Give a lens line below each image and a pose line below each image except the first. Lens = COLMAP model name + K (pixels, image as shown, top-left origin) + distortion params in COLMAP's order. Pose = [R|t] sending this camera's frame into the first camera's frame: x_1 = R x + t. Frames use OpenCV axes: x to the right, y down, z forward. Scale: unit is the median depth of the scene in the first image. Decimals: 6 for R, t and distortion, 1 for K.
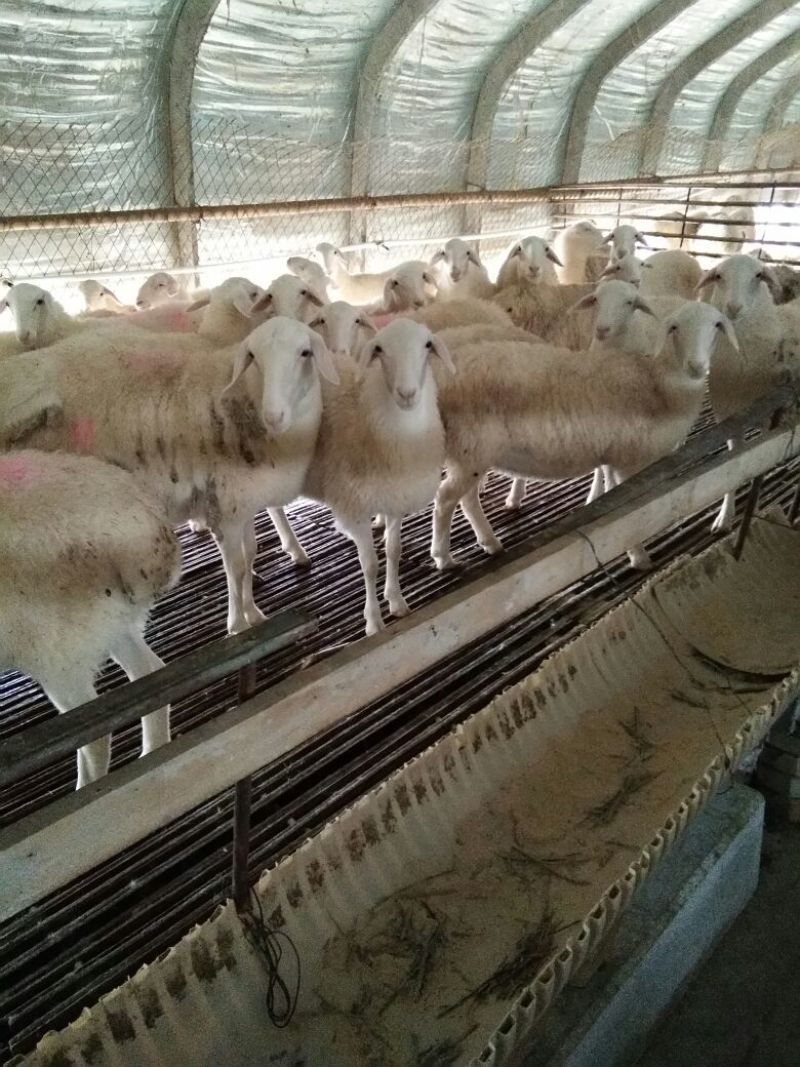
lens RADIAL K [[842.6, 0, 407.7], [0, 842.6, 539.4], [0, 0, 1]] dist [0.083354, -0.109961]
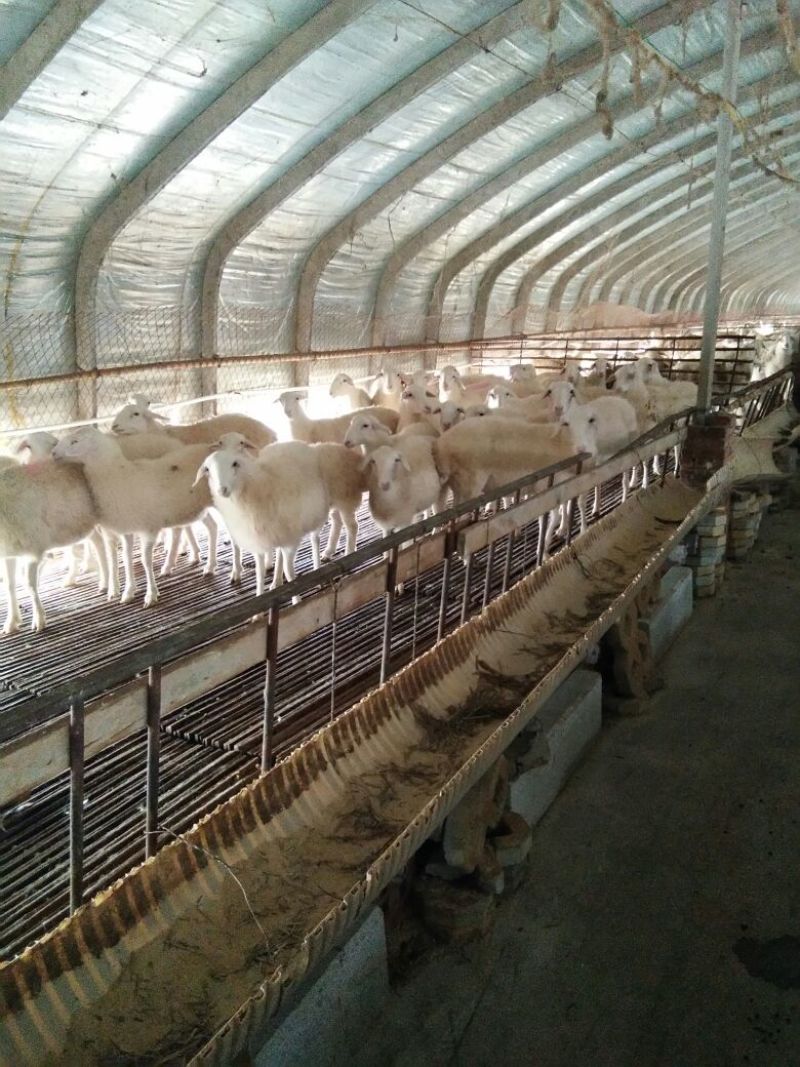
lens RADIAL K [[842.6, 0, 403.1], [0, 842.6, 540.8], [0, 0, 1]] dist [0.083354, -0.109961]
pose [[0.973892, -0.061904, 0.218408, -0.419248], [0.097642, 0.982786, -0.156837, 0.237915], [-0.204939, 0.174068, 0.963172, -0.538550]]
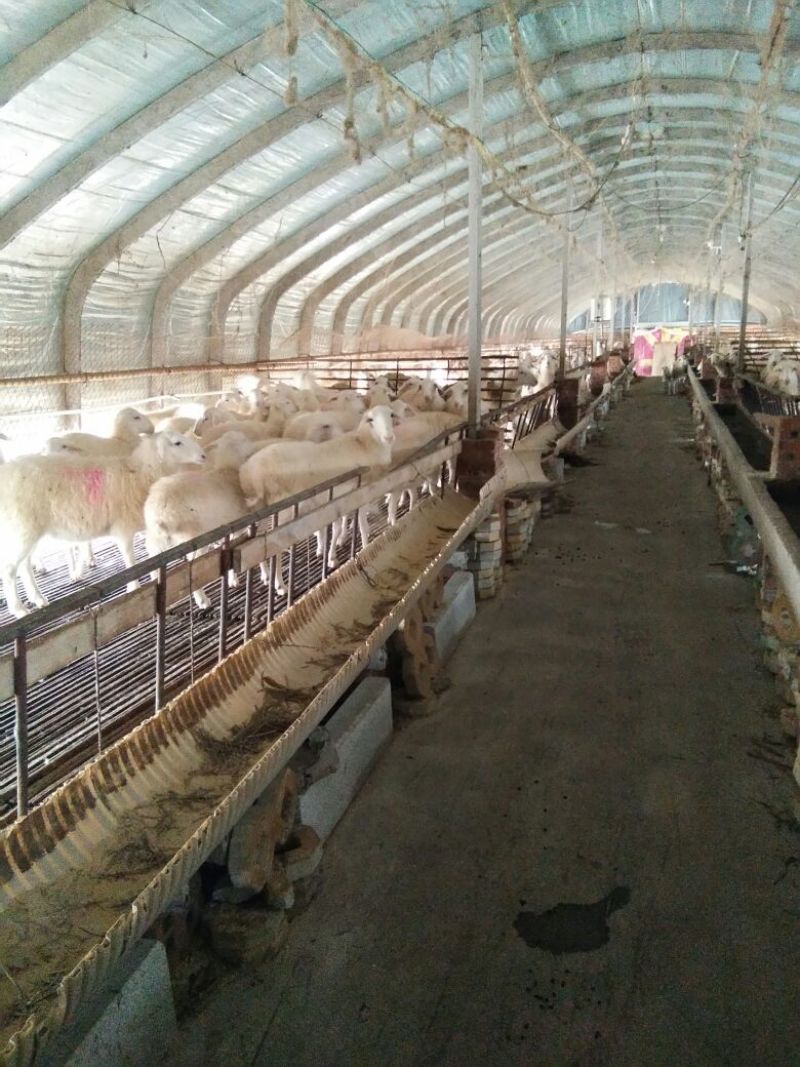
lens RADIAL K [[842.6, 0, 408.9], [0, 842.6, 540.4], [0, 0, 1]] dist [0.083354, -0.109961]
pose [[0.891759, -0.112186, 0.438384, -0.398069], [0.195240, 0.969357, -0.149089, 0.249258], [-0.408225, 0.218542, 0.886336, -0.549274]]
